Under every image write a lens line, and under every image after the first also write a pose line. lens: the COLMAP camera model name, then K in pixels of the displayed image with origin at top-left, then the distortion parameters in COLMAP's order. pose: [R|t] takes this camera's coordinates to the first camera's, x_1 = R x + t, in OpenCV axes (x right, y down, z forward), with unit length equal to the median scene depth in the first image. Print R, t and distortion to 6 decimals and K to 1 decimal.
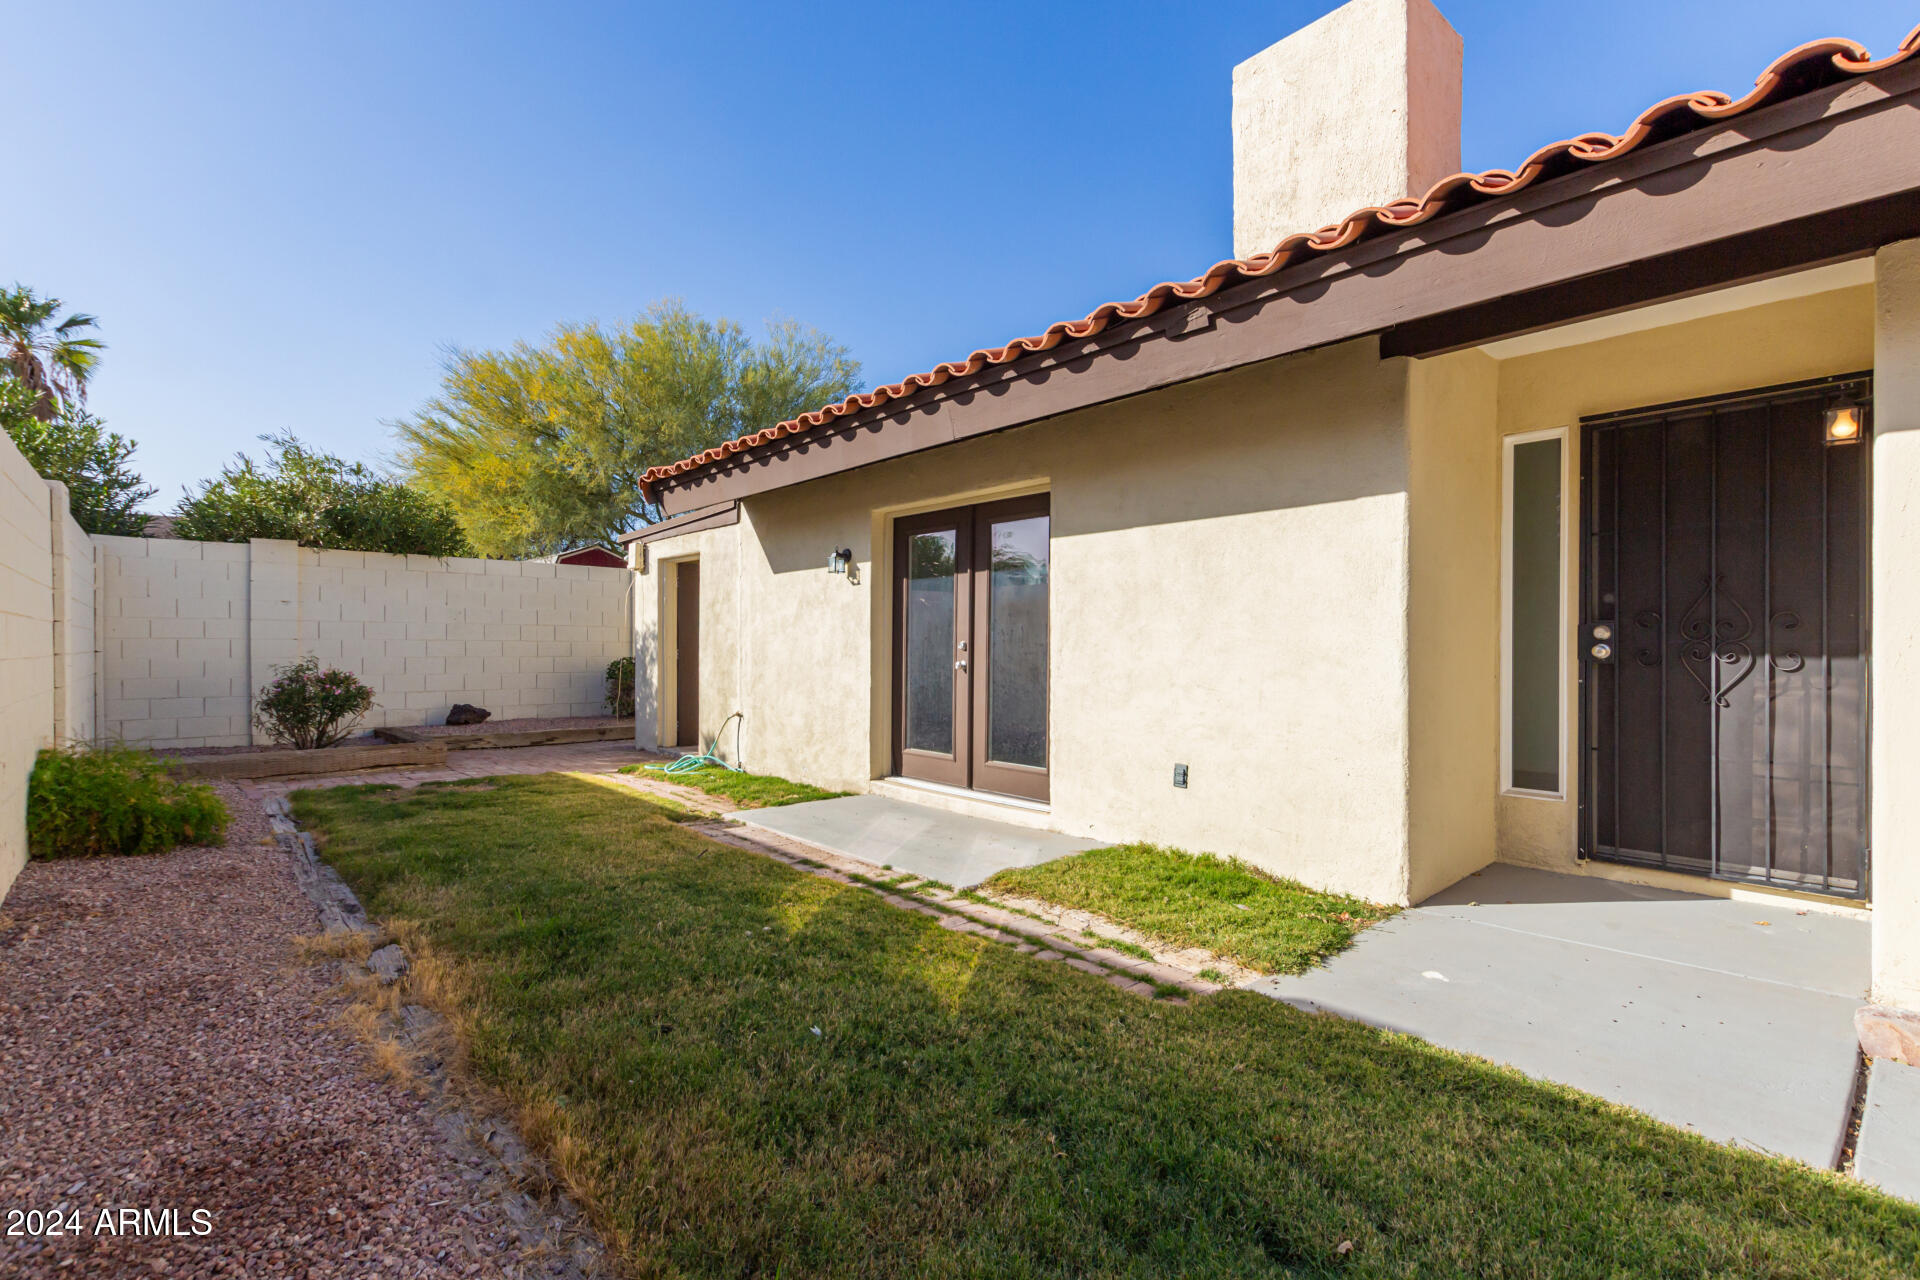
lens RADIAL K [[884.6, 0, 966.7], [0, 884.6, 653.5], [0, 0, 1]] dist [0.005687, 0.000101]
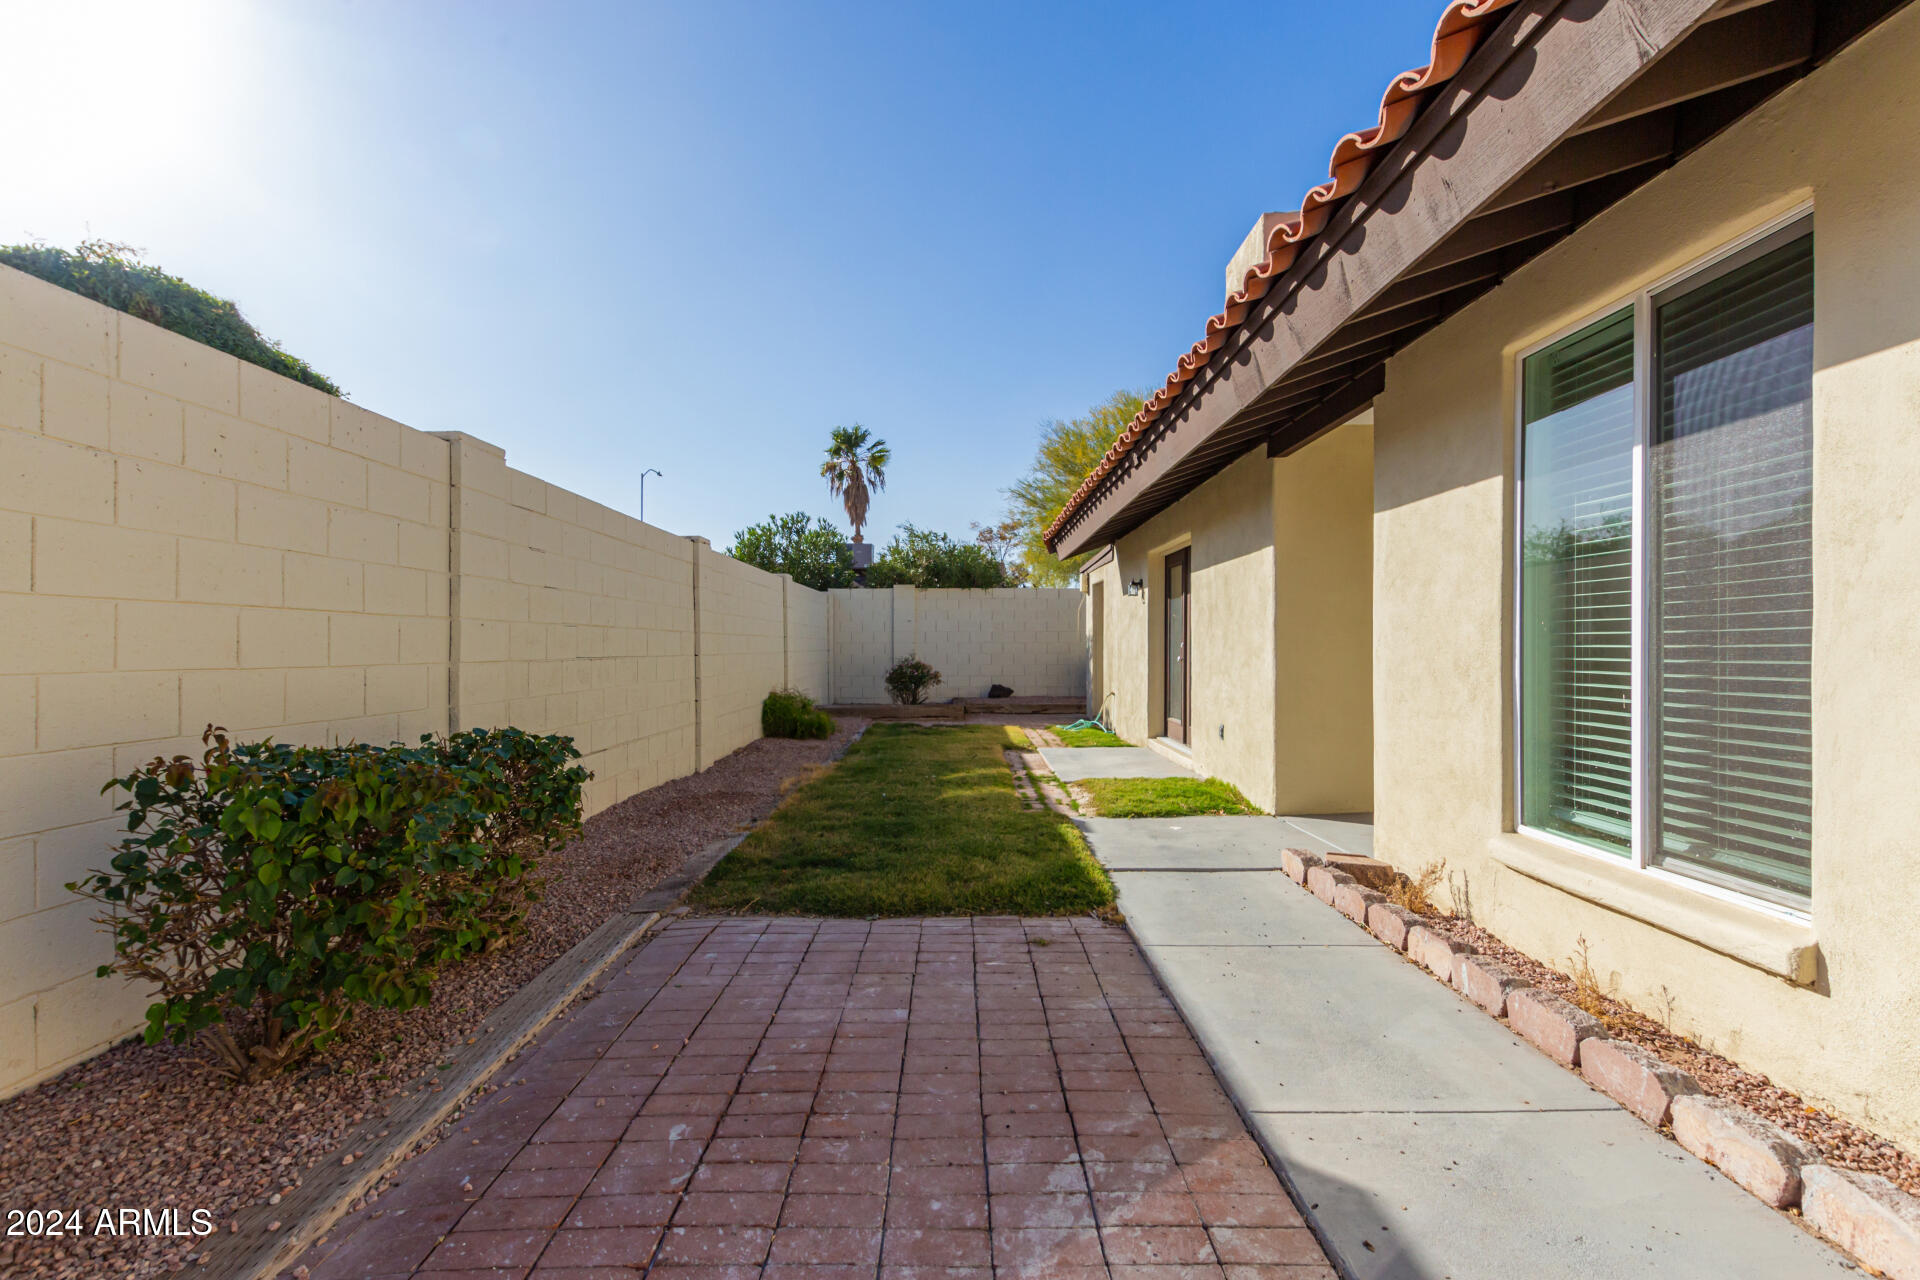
lens RADIAL K [[884.6, 0, 964.1], [0, 884.6, 649.1], [0, 0, 1]] dist [0.005687, 0.000101]
pose [[0.749653, -0.001174, -0.661830, 0.527018], [-0.000965, 0.999995, -0.002866, 0.001144], [0.661830, 0.002787, 0.749648, -0.244230]]
